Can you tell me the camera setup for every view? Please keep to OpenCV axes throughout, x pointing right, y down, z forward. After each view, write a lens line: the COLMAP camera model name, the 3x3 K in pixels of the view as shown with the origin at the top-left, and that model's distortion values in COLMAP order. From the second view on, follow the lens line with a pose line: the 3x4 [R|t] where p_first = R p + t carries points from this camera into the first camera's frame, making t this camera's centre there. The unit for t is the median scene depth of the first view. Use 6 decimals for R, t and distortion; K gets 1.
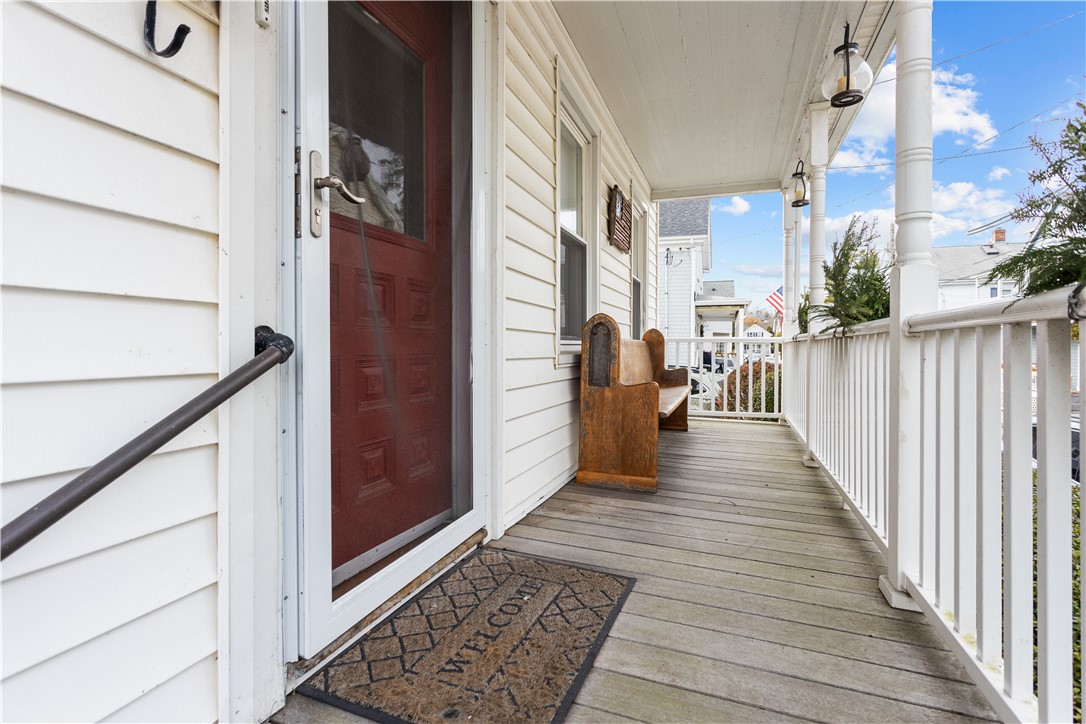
lens RADIAL K [[518.1, 0, 543.0], [0, 518.1, 362.0], [0, 0, 1]] dist [0.000629, 0.000240]
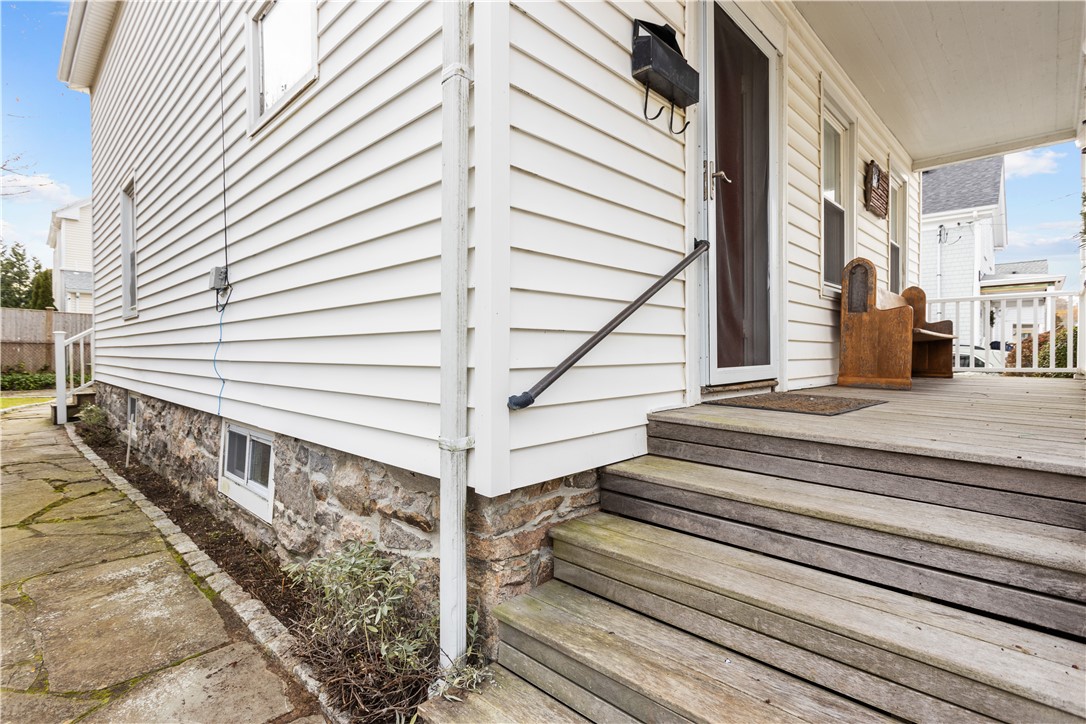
lens RADIAL K [[501.2, 0, 536.7], [0, 501.2, 358.2], [0, 0, 1]] dist [-0.000647, 0.000259]
pose [[0.900471, 0.001962, -0.434911, -0.058352], [-0.009672, 0.999833, -0.015515, 0.155032], [0.434808, 0.018177, 0.900340, -0.406086]]
